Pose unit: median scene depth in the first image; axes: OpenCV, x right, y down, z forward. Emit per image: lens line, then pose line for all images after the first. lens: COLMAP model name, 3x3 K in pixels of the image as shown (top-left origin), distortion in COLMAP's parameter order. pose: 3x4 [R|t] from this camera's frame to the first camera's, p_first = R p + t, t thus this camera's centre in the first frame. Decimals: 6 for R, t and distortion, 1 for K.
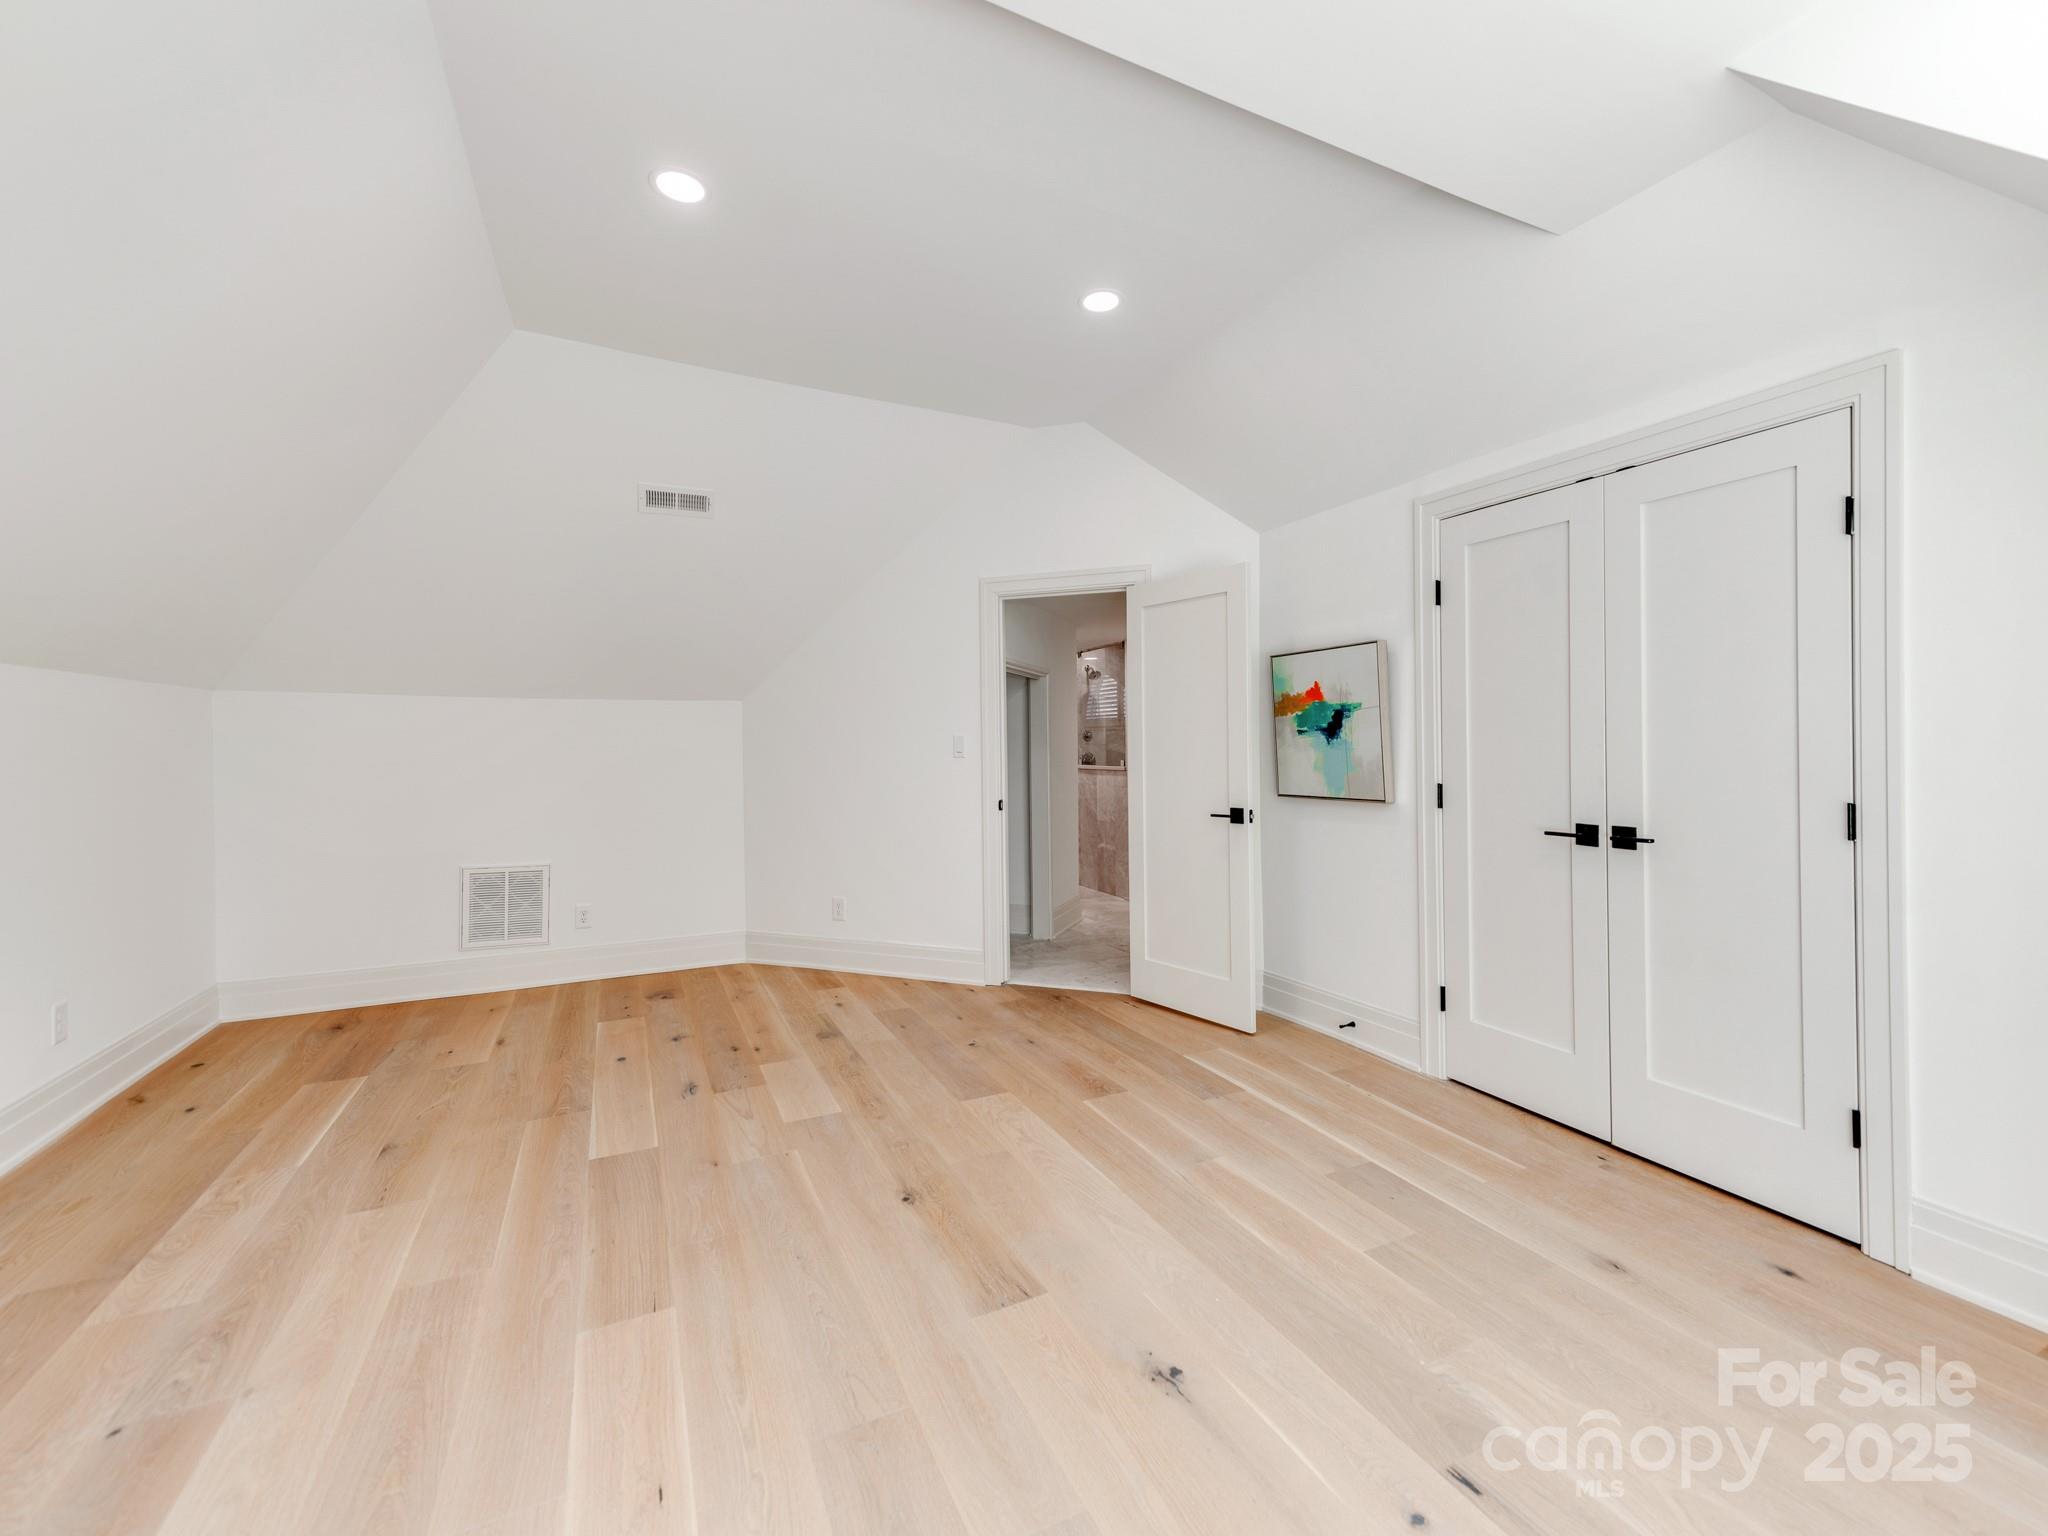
lens RADIAL K [[891.8, 0, 1021.2], [0, 891.8, 755.3], [0, 0, 1]] dist [0.000390, -0.000215]
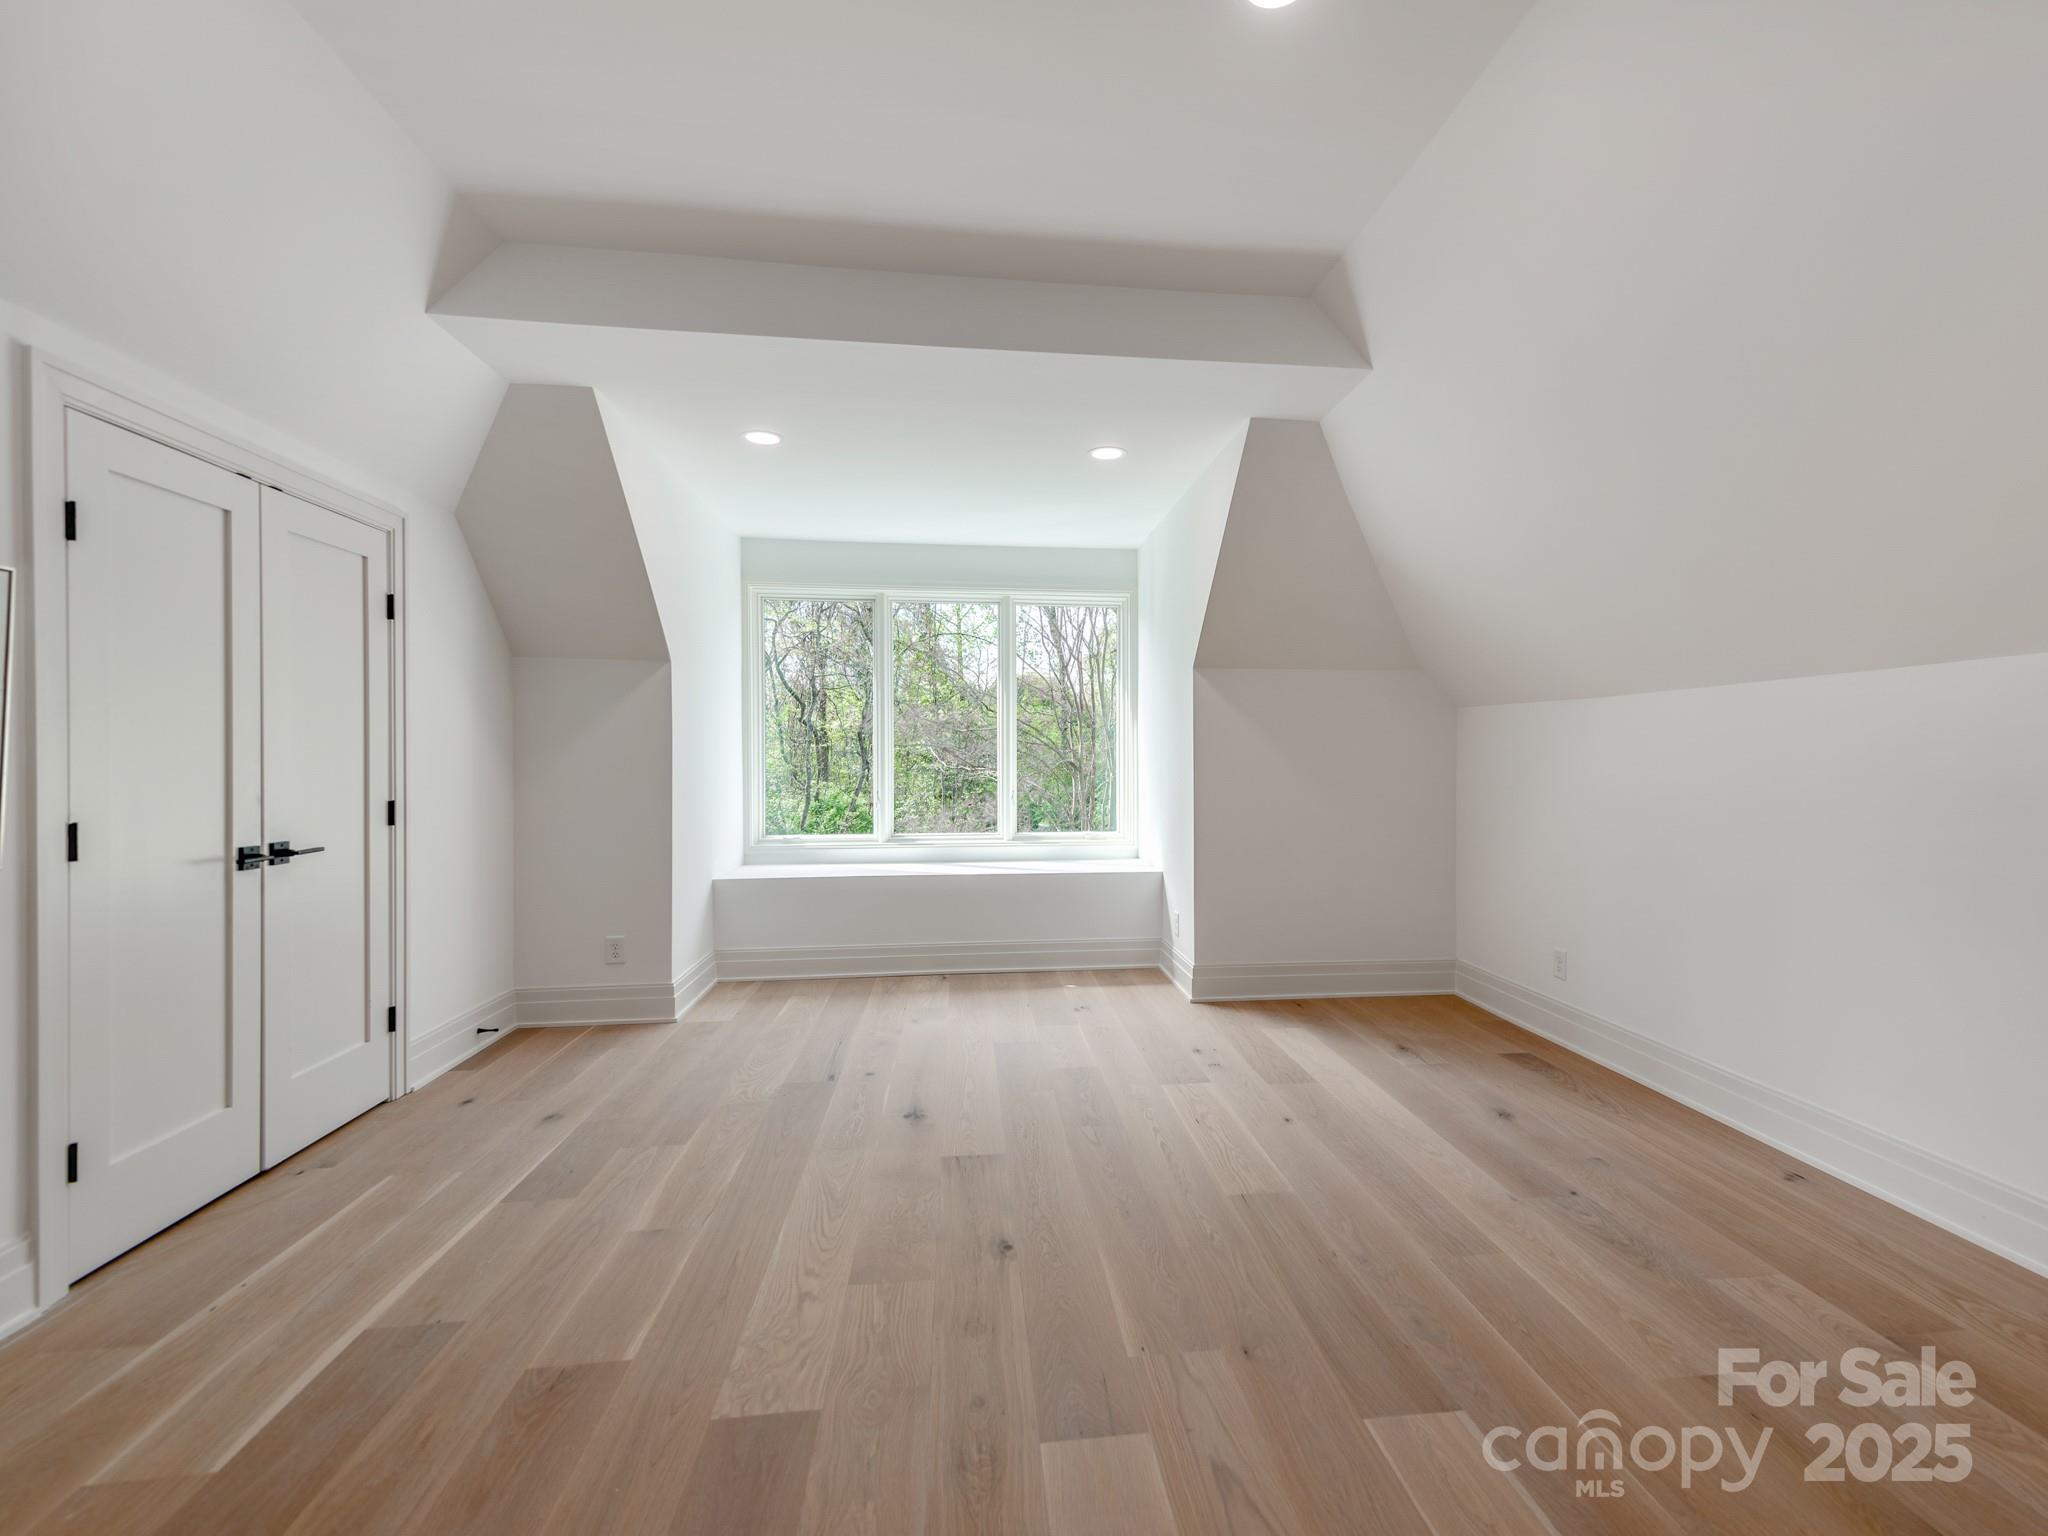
lens RADIAL K [[891.8, 0, 1021.2], [0, 891.8, 755.3], [0, 0, 1]] dist [0.000390, -0.000215]
pose [[-0.933123, 0.002452, 0.359549, -0.416595], [0.005844, 0.999948, 0.008347, 0.003671], [-0.359510, 0.009890, -0.933089, 1.642313]]
